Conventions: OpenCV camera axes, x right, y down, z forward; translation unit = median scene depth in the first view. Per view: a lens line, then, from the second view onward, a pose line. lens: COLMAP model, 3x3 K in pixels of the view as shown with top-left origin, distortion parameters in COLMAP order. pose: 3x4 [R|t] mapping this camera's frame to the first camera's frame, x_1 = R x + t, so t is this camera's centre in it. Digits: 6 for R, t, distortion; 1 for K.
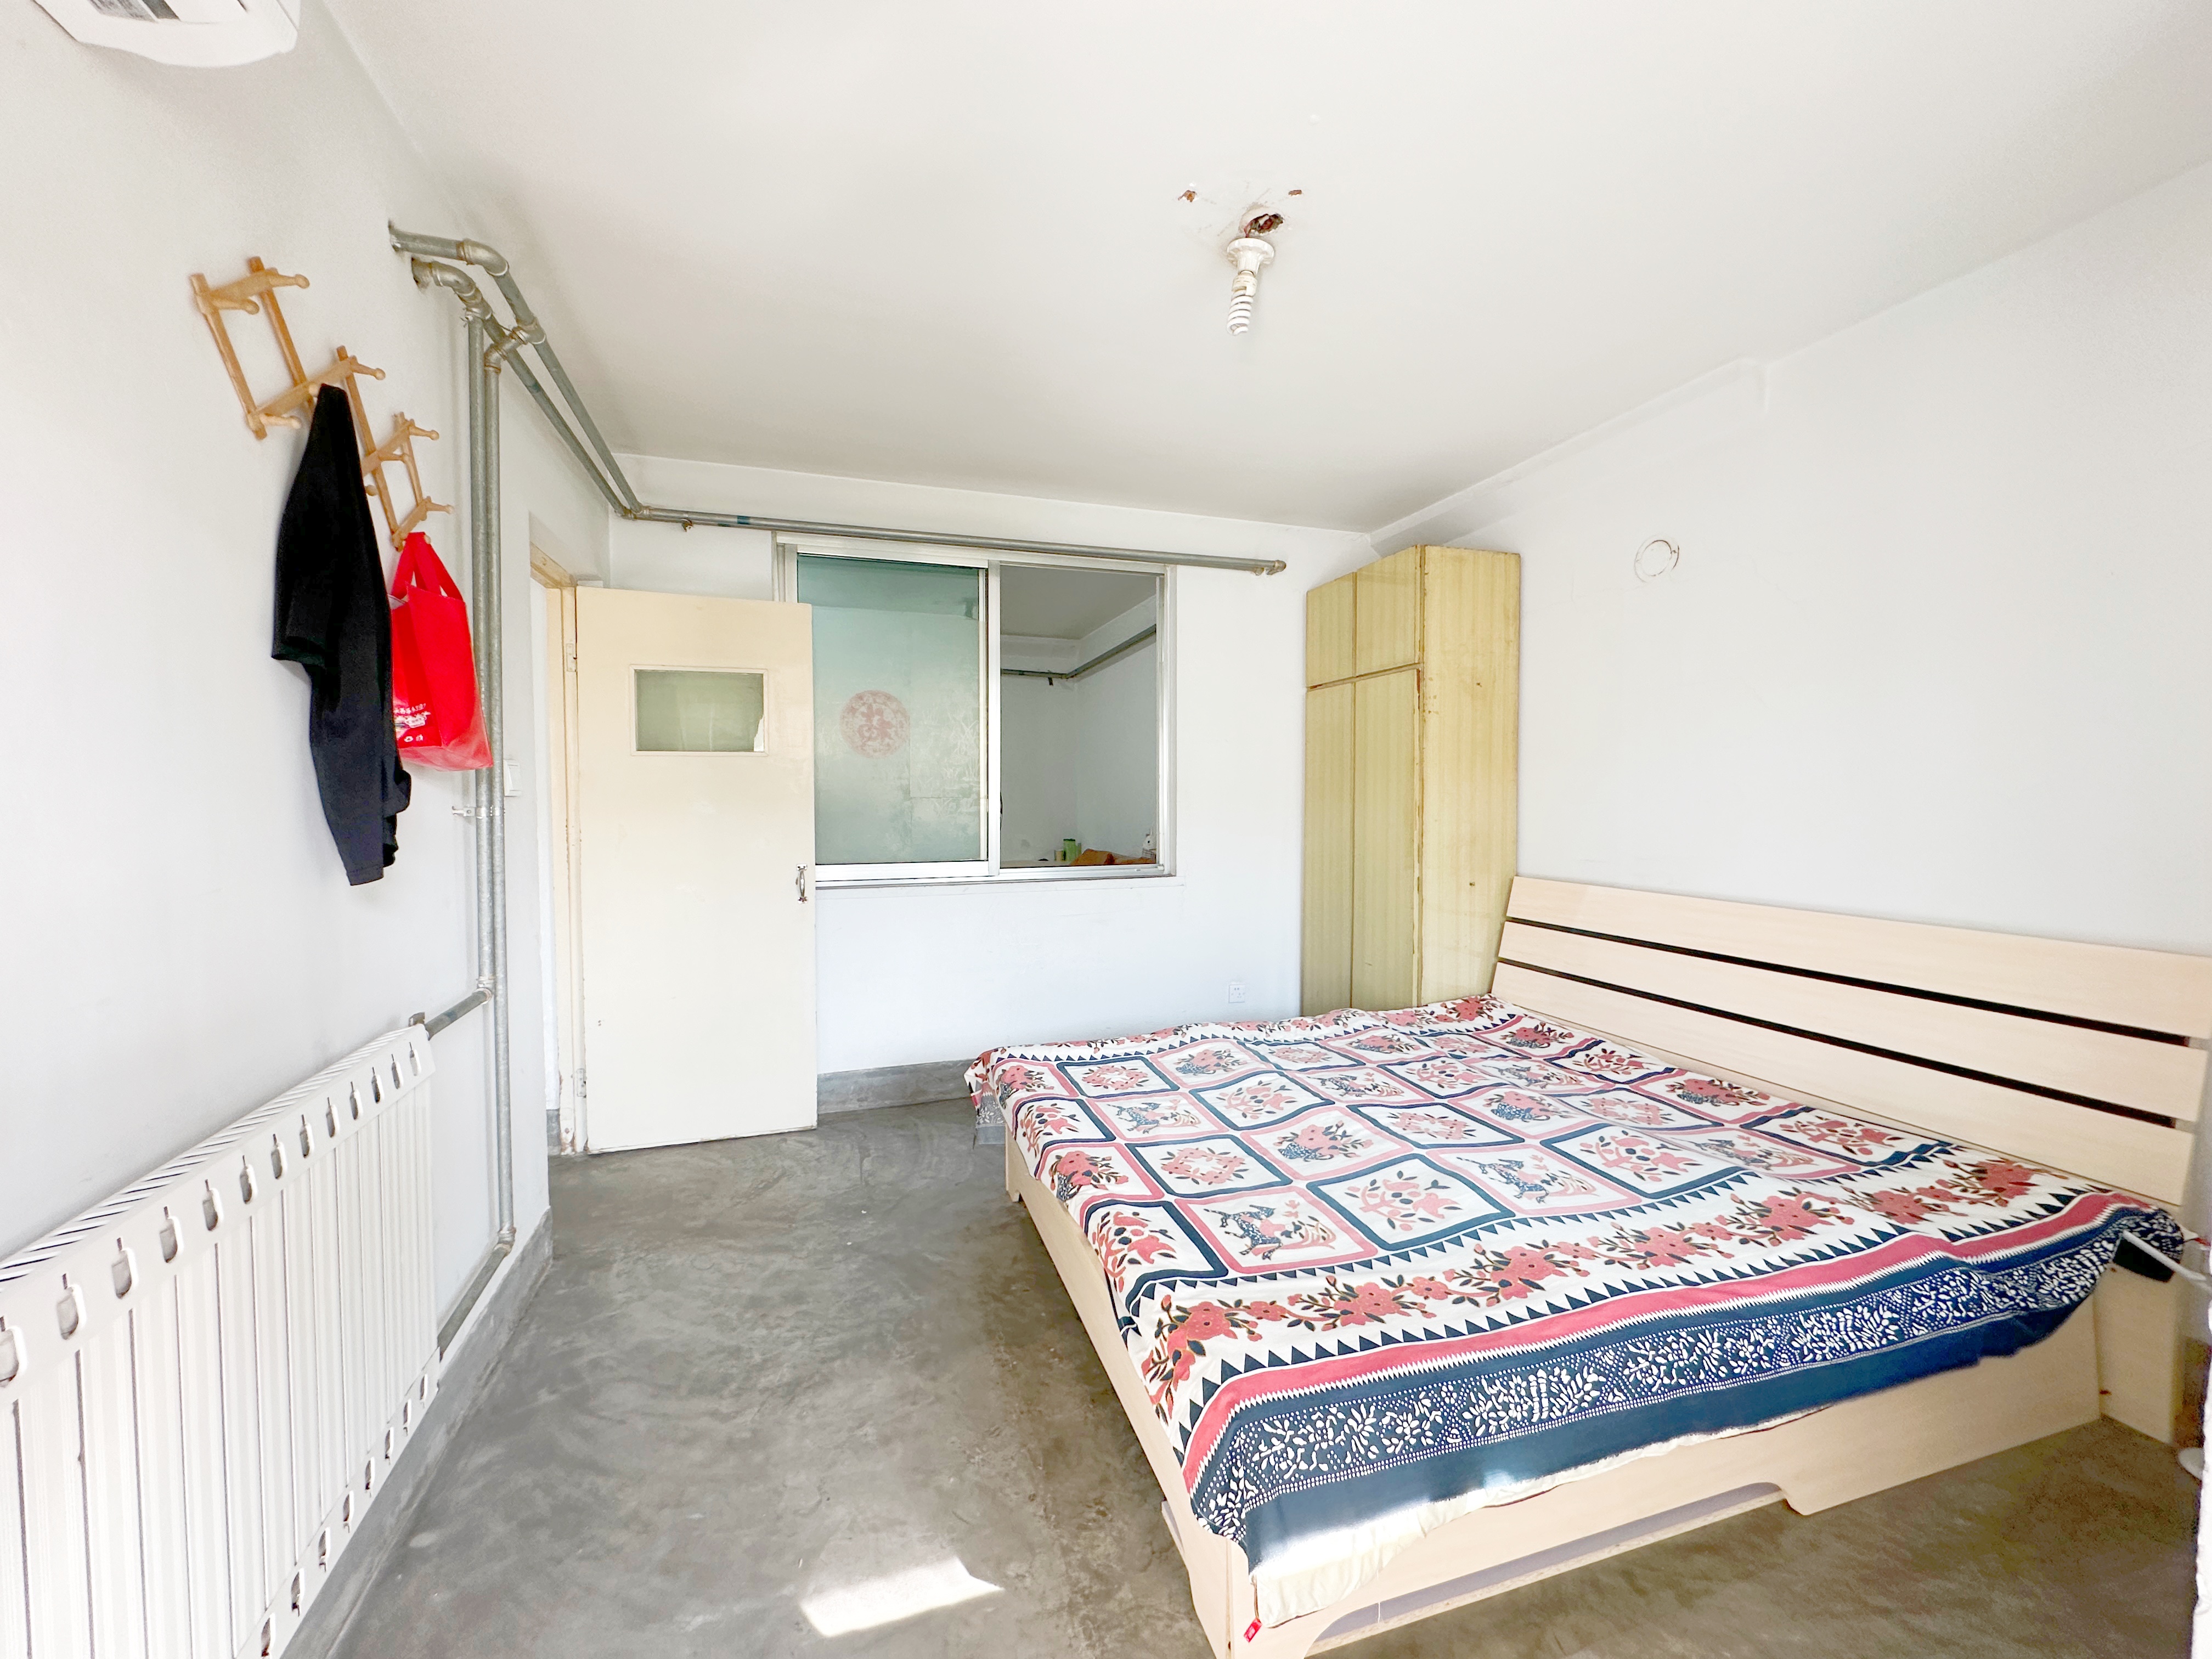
lens RADIAL K [[887.6, 0, 1104.3], [0, 887.6, 826.7], [0, 0, 1]] dist [0.000049, 0.000395]
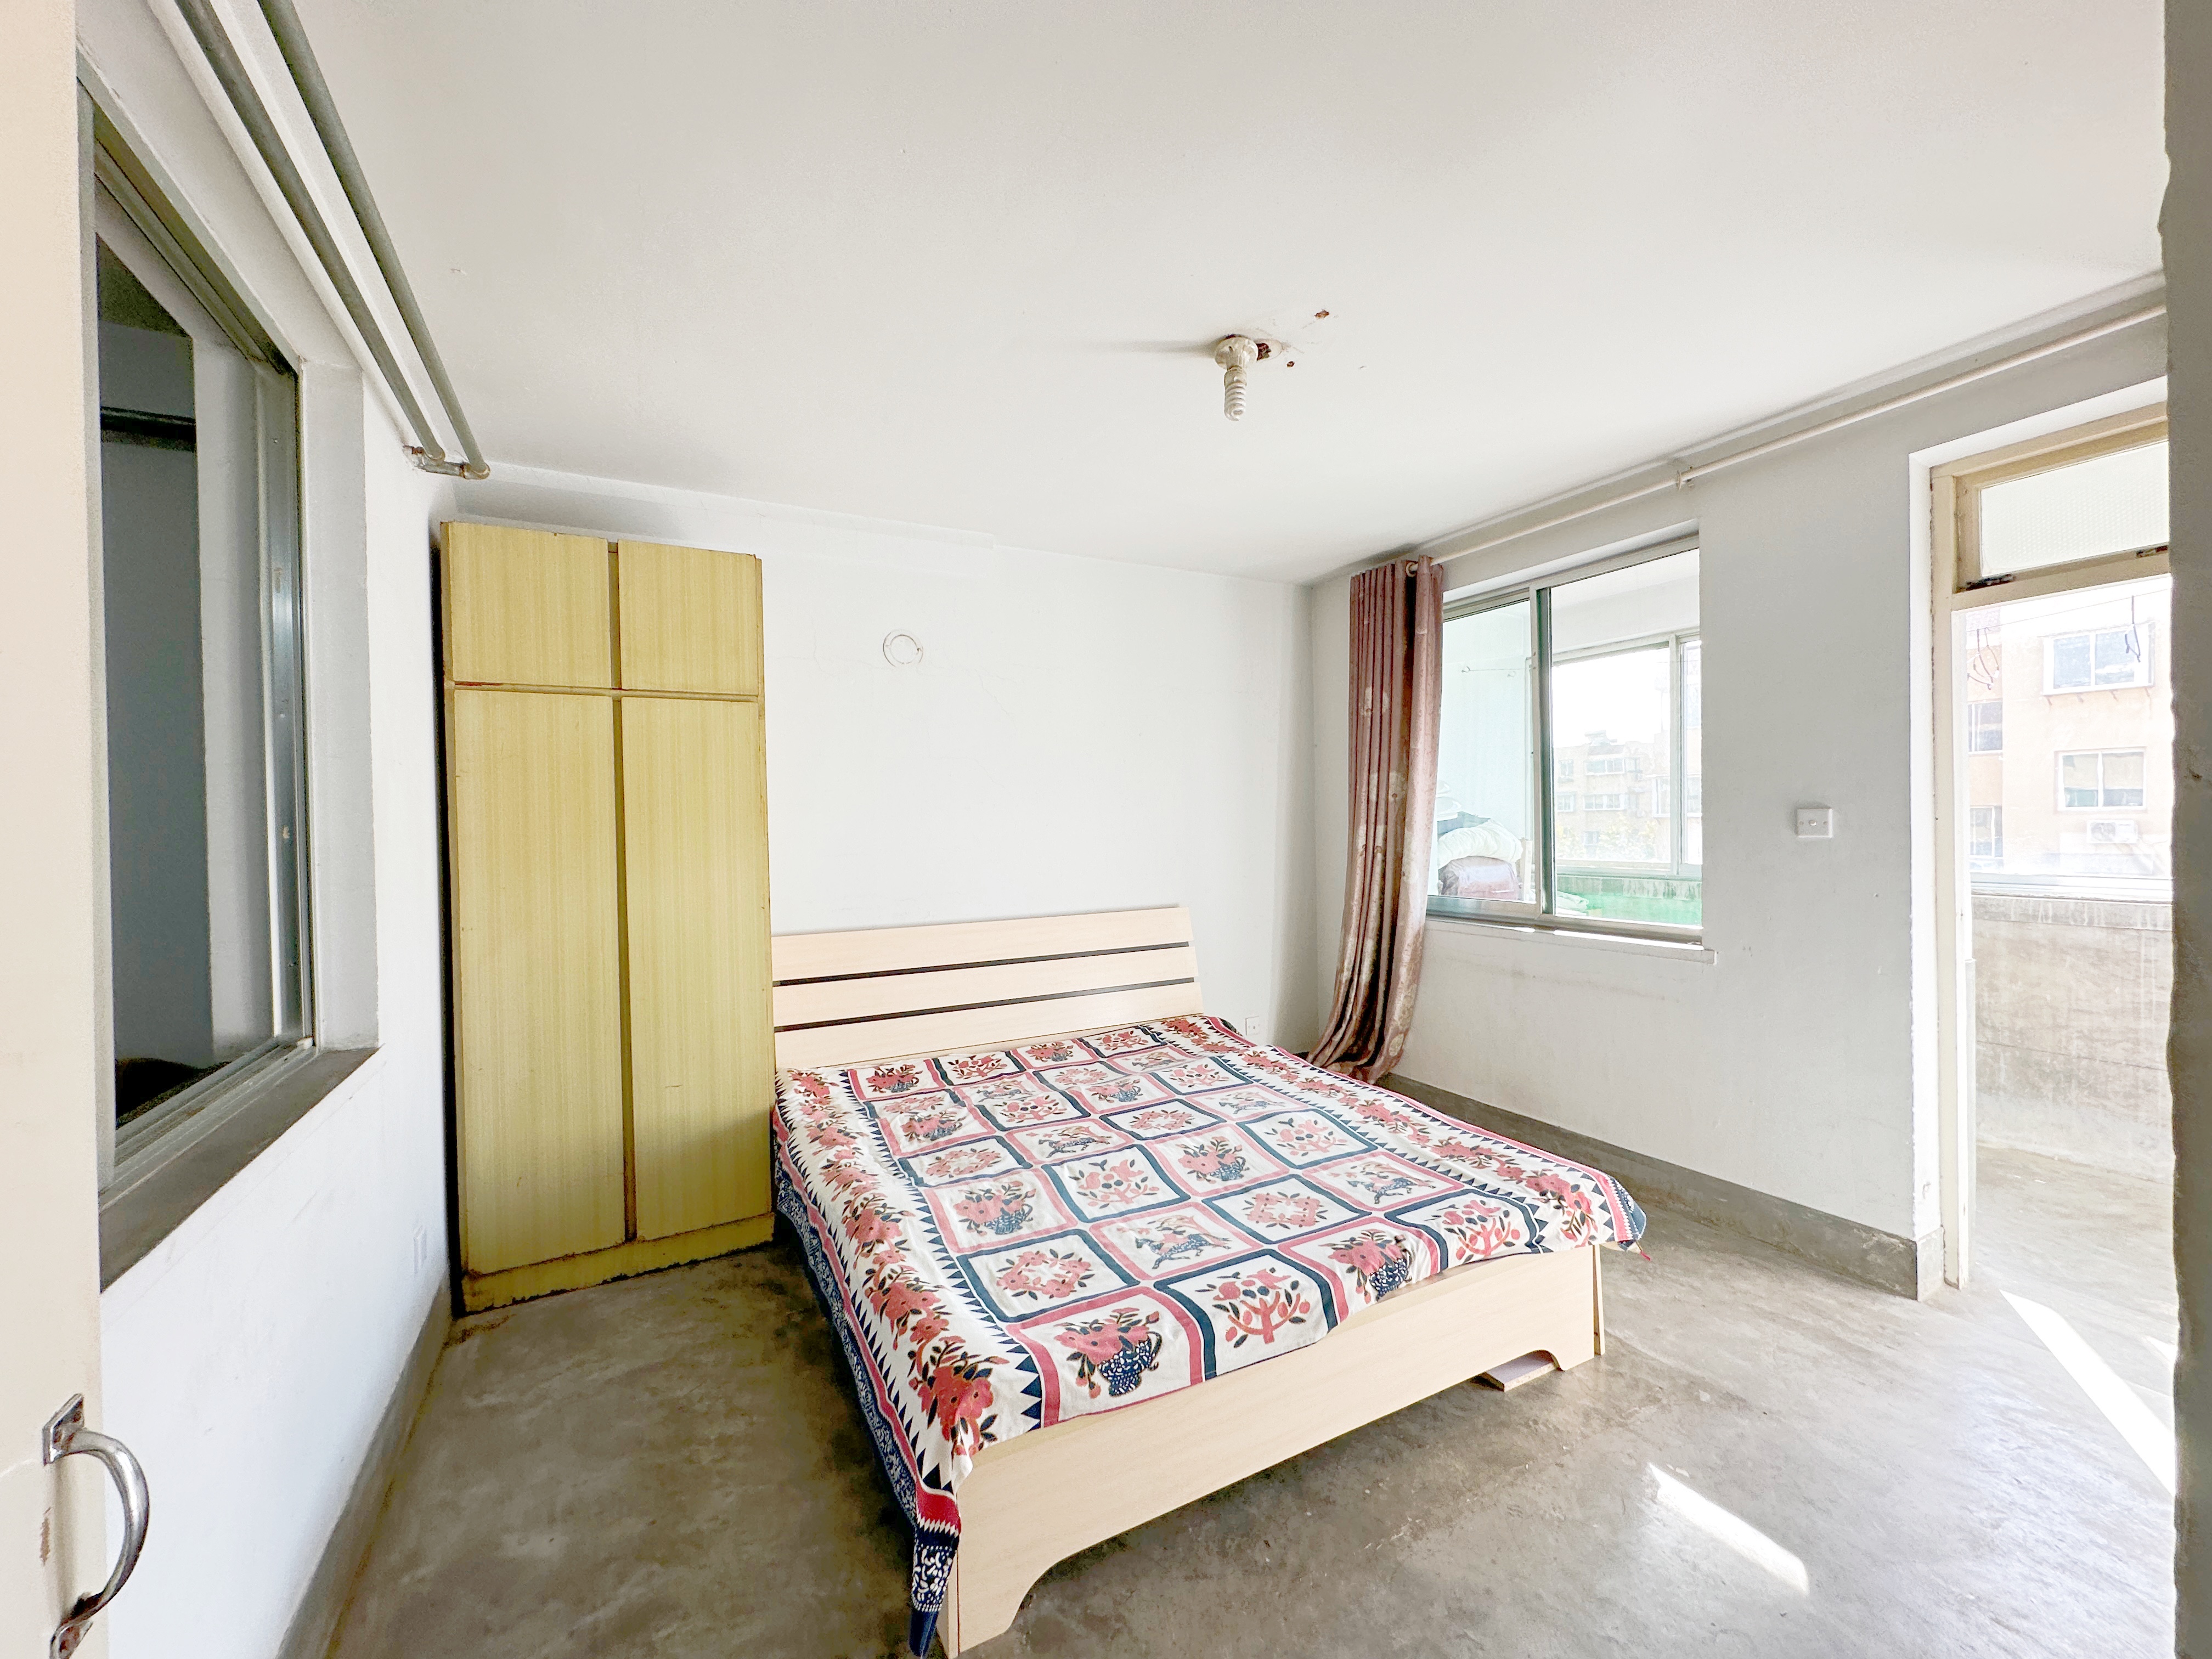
lens RADIAL K [[887.6, 0, 1109.9], [0, 887.6, 829.2], [0, 0, 1]] dist [0.000049, 0.000395]
pose [[-0.187758, -0.003574, 0.982209, -0.805394], [0.053822, 0.998453, 0.013922, -0.078975], [-0.980739, 0.055478, -0.187276, 1.282683]]
